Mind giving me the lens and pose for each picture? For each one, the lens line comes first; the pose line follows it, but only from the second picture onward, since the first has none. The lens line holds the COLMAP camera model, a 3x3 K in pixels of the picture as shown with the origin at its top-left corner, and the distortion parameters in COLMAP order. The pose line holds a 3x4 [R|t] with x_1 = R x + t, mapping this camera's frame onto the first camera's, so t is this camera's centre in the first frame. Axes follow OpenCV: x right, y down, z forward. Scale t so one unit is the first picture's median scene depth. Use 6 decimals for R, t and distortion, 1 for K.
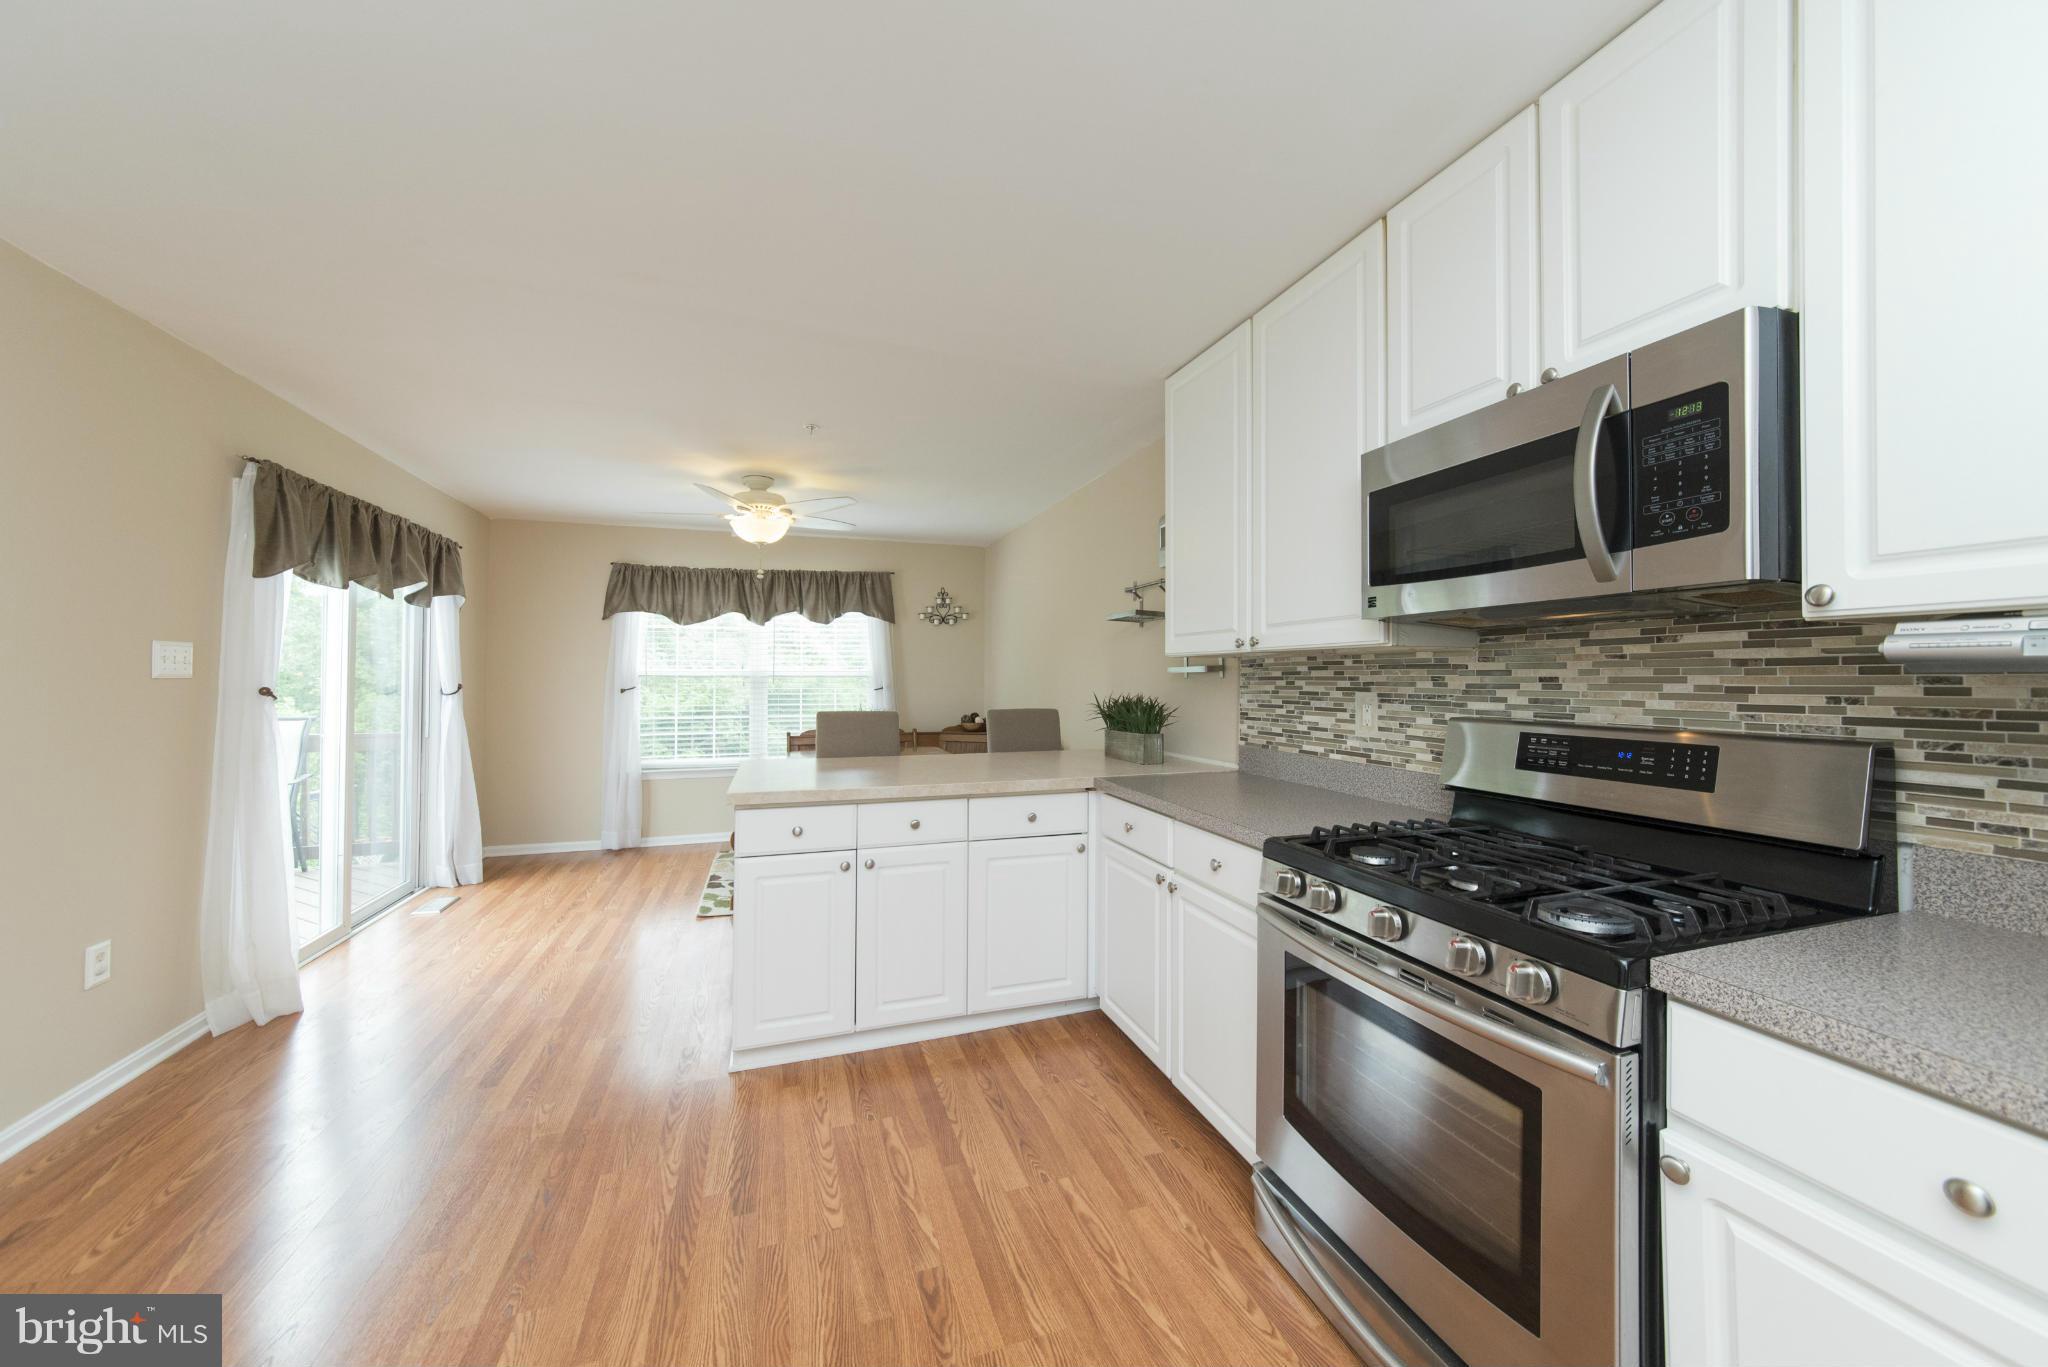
lens RADIAL K [[741.5, 0, 979.5], [0, 741.5, 673.0], [0, 0, 1]] dist [-0.000772, -0.000087]
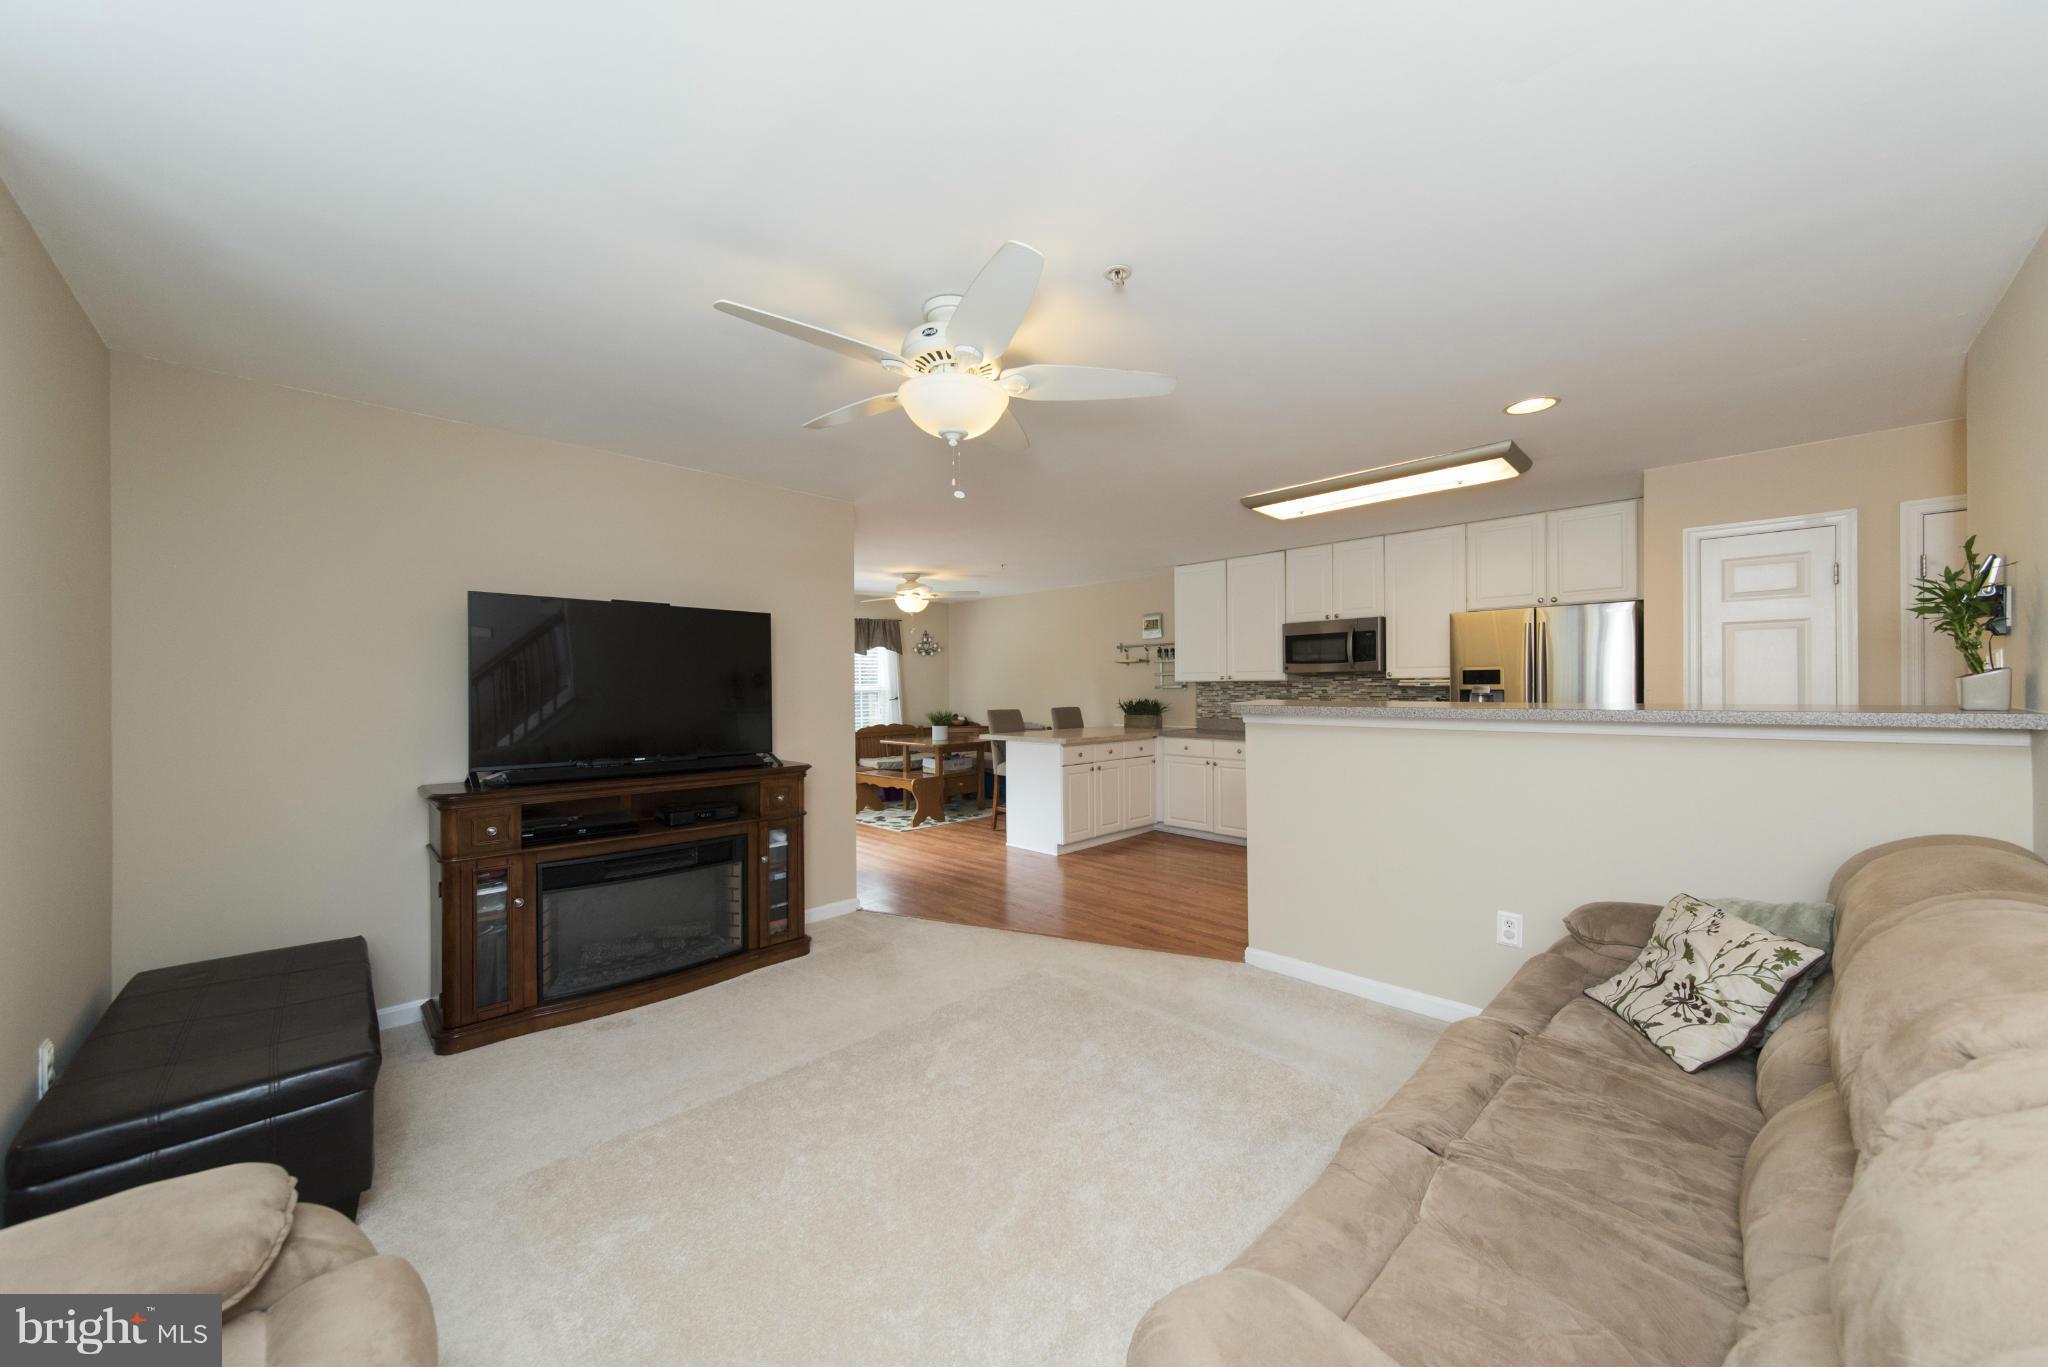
lens RADIAL K [[690.2, 0, 1014.6], [0, 690.2, 688.9], [0, 0, 1]] dist [-0.000138, -0.000016]
pose [[0.900586, -0.001433, 0.434676, -1.822635], [0.000271, 0.999996, 0.002736, -0.006836], [-0.434679, -0.002347, 0.900583, -1.213097]]
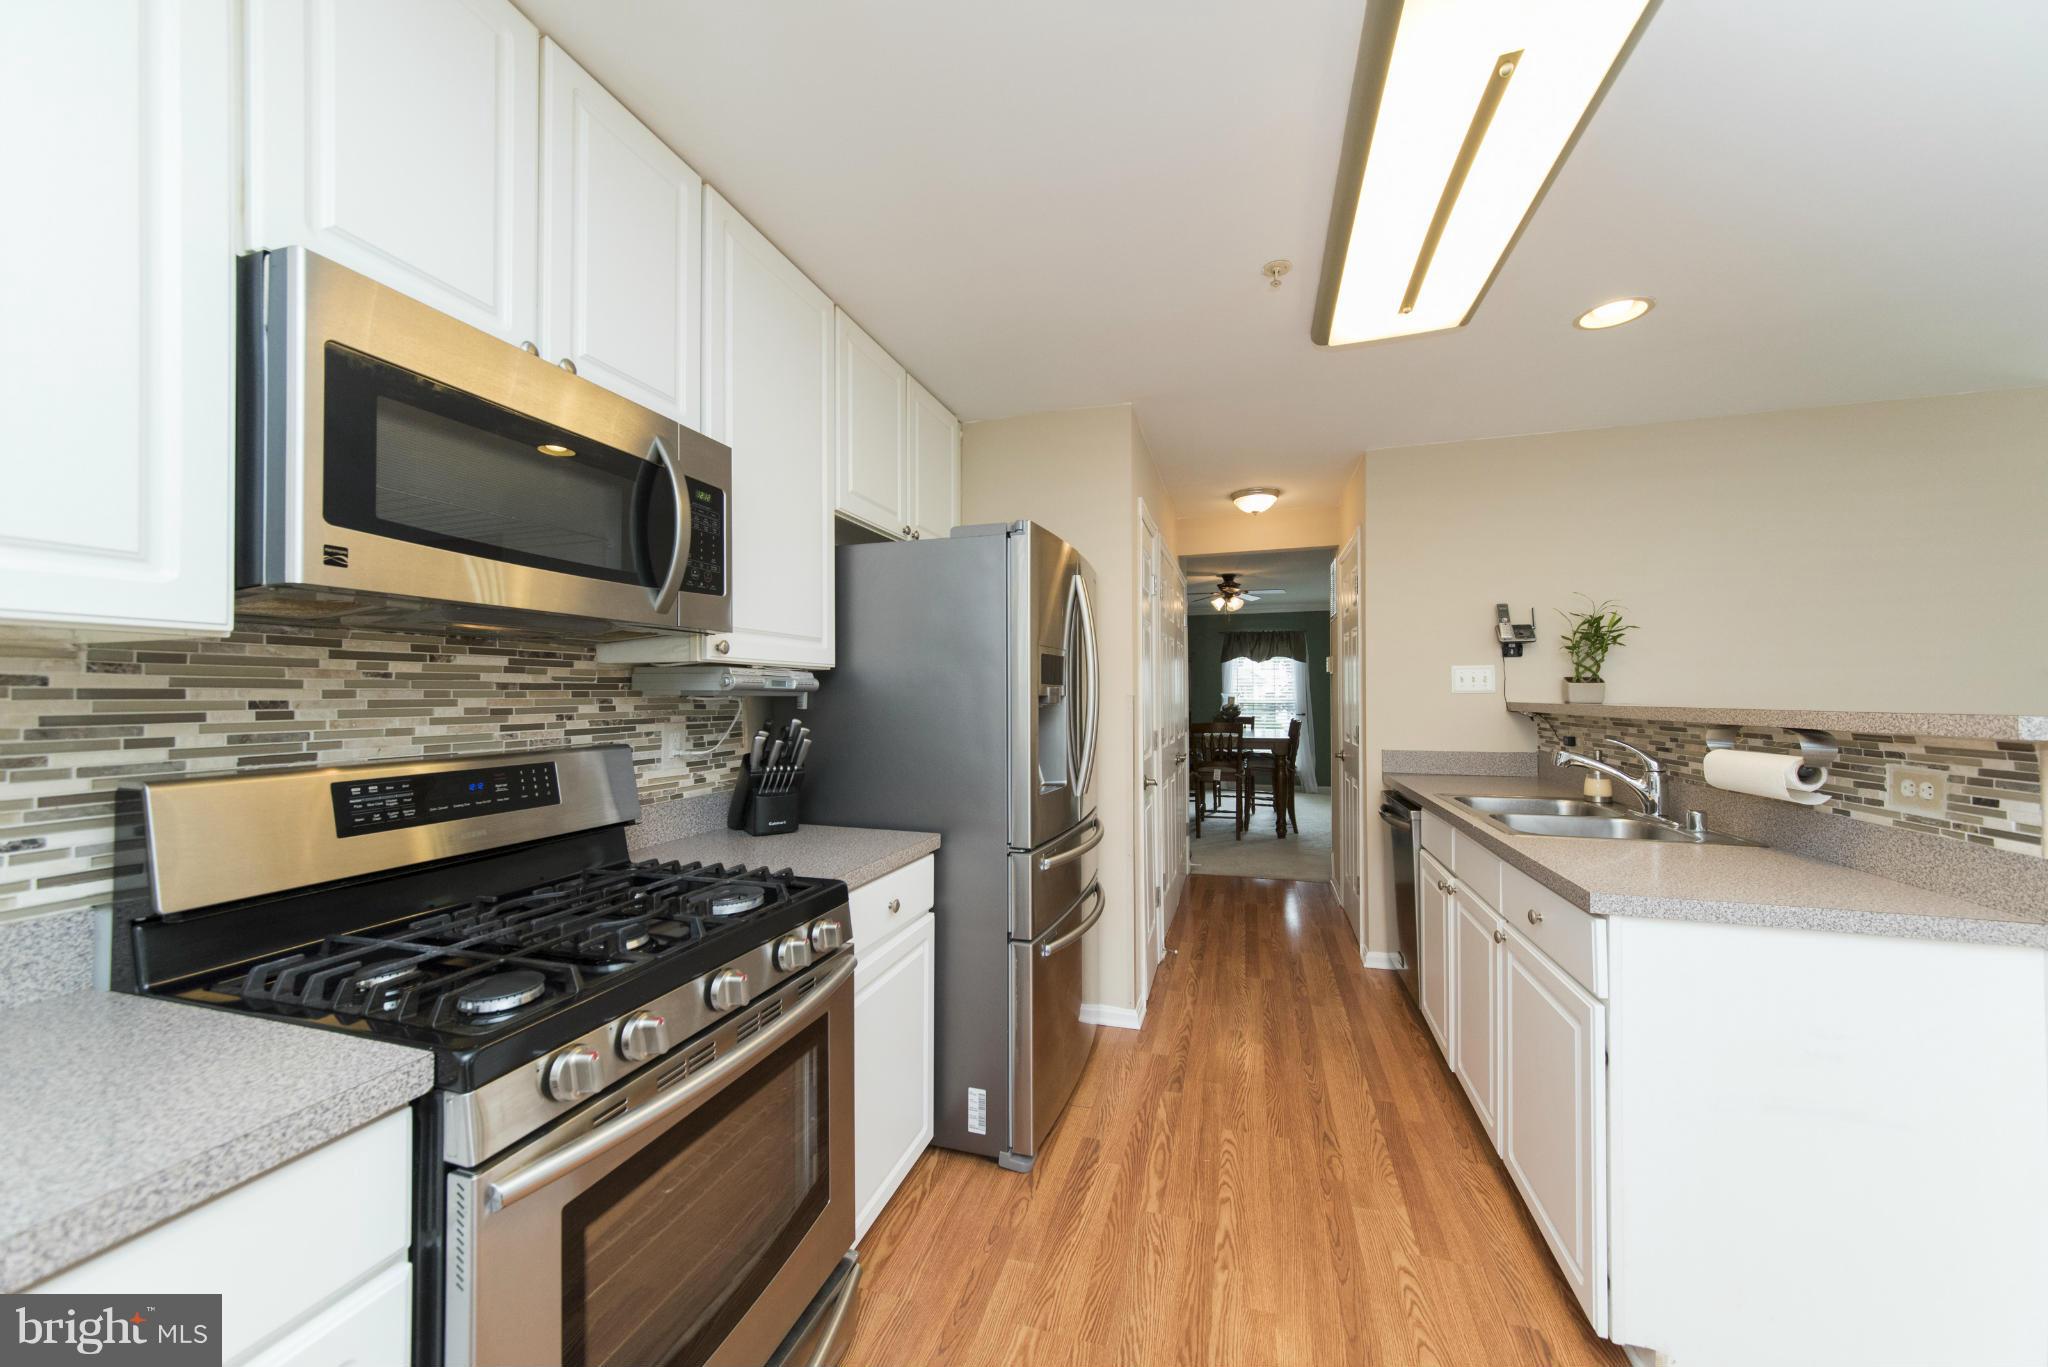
lens RADIAL K [[734.2, 0, 948.6], [0, 734.2, 687.6], [0, 0, 1]] dist [-0.000423, 0.000074]
pose [[-0.791405, 0.013907, 0.611134, -0.097981], [0.004149, 0.999840, -0.017380, 0.006682], [-0.611278, -0.011219, -0.791337, 1.041862]]
